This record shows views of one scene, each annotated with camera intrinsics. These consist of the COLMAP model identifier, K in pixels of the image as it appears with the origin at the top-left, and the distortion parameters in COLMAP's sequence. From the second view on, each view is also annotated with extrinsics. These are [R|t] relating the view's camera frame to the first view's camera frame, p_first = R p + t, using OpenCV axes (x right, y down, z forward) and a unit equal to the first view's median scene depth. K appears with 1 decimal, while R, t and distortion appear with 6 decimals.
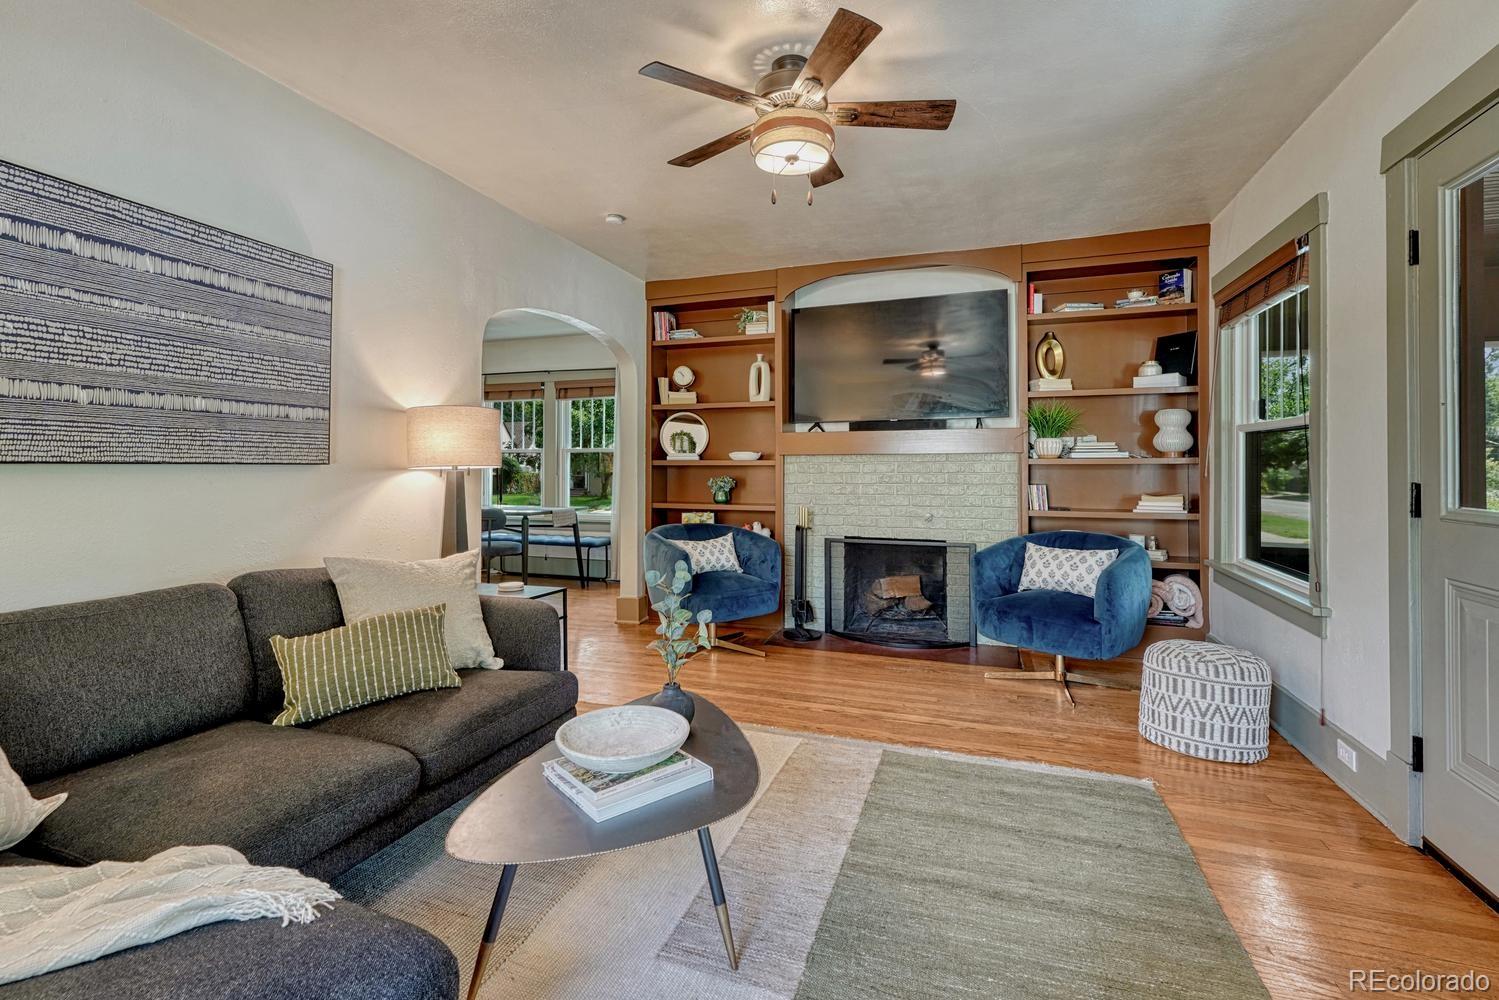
lens RADIAL K [[665.8, 0, 725.5], [0, 665.8, 492.5], [0, 0, 1]] dist [0.003475, -0.000254]
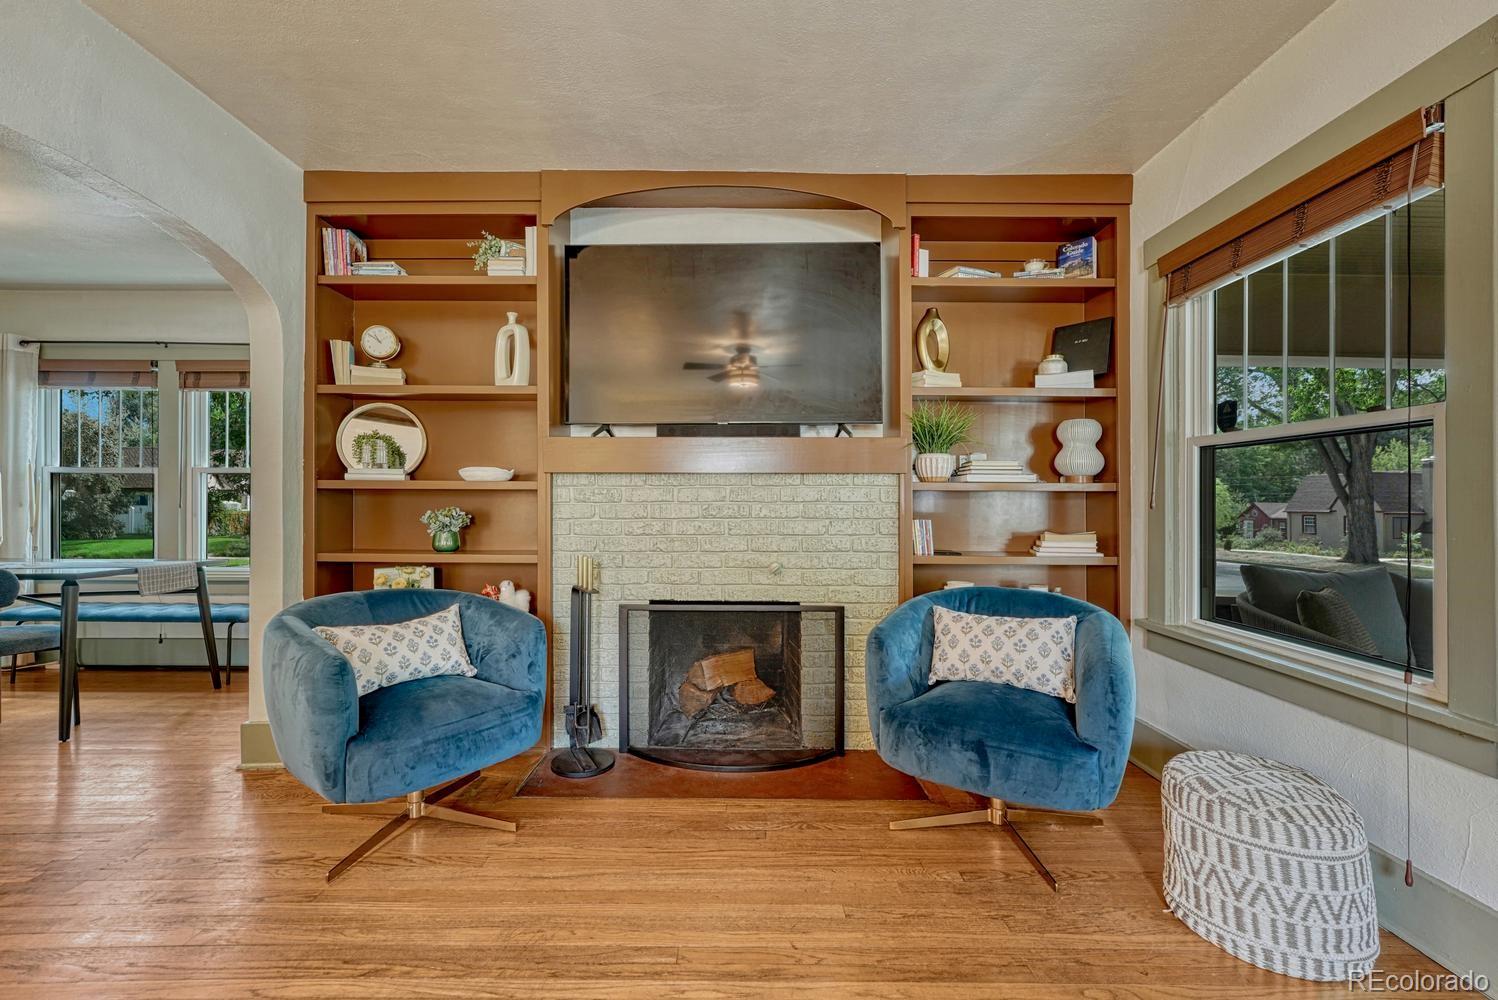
lens RADIAL K [[638.0, 0, 742.7], [0, 638.0, 512.6], [0, 0, 1]] dist [-0.006383, 0.001360]
pose [[0.930990, 0.001871, 0.365039, 0.039913], [0.008242, 0.999624, -0.026143, -0.002403], [-0.364951, 0.027348, 0.930625, 0.419858]]
